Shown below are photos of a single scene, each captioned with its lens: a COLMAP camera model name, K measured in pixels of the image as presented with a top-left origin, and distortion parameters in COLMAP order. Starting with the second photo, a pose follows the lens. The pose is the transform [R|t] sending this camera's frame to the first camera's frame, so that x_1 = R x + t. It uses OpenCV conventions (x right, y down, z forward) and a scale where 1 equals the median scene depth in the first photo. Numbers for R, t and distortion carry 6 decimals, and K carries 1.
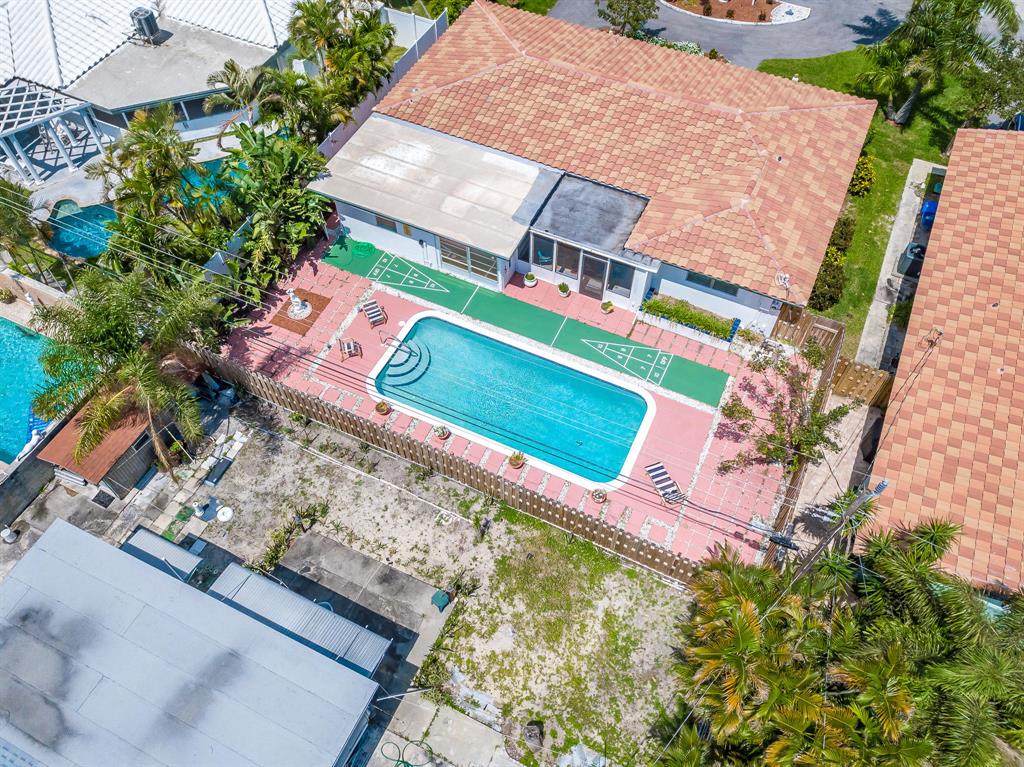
lens RADIAL K [[777.6, 0, 500.4], [0, 777.6, 412.7], [0, 0, 1]] dist [0.009753, -0.001810]
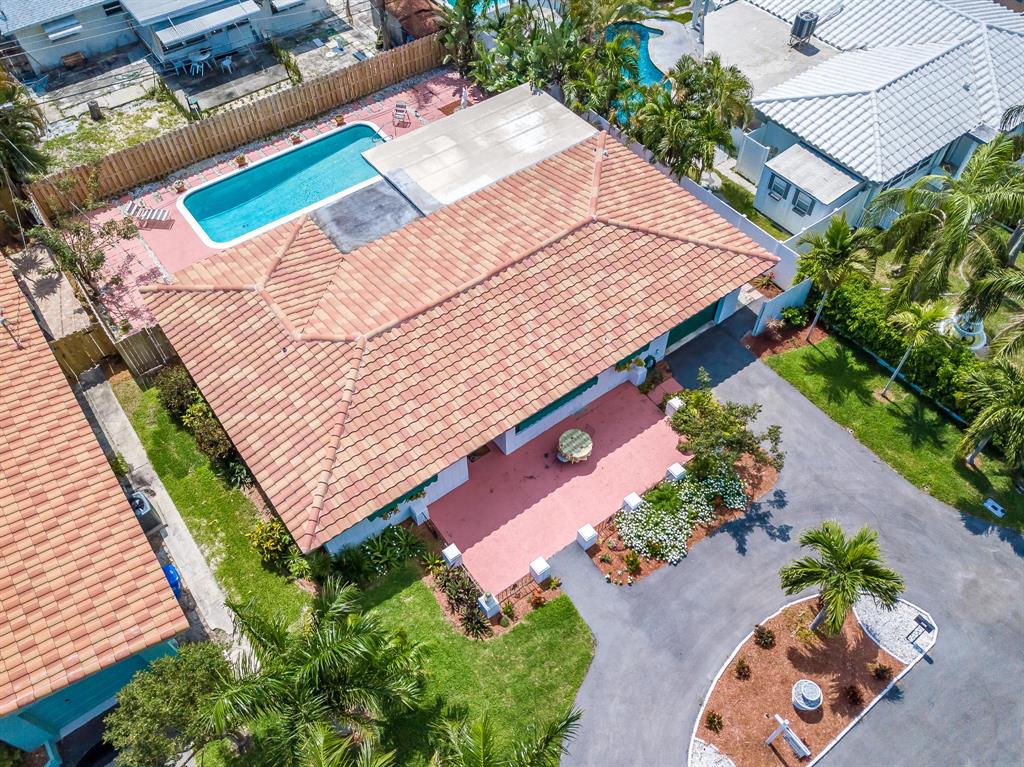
lens RADIAL K [[757.6, 0, 492.5], [0, 757.6, 384.2], [0, 0, 1]] dist [0.005018, 0.004191]
pose [[-0.469472, 0.716586, -0.515849, 0.731122], [-0.726271, 0.018841, 0.687150, -1.090131], [0.502122, 0.697244, 0.511591, 0.761110]]
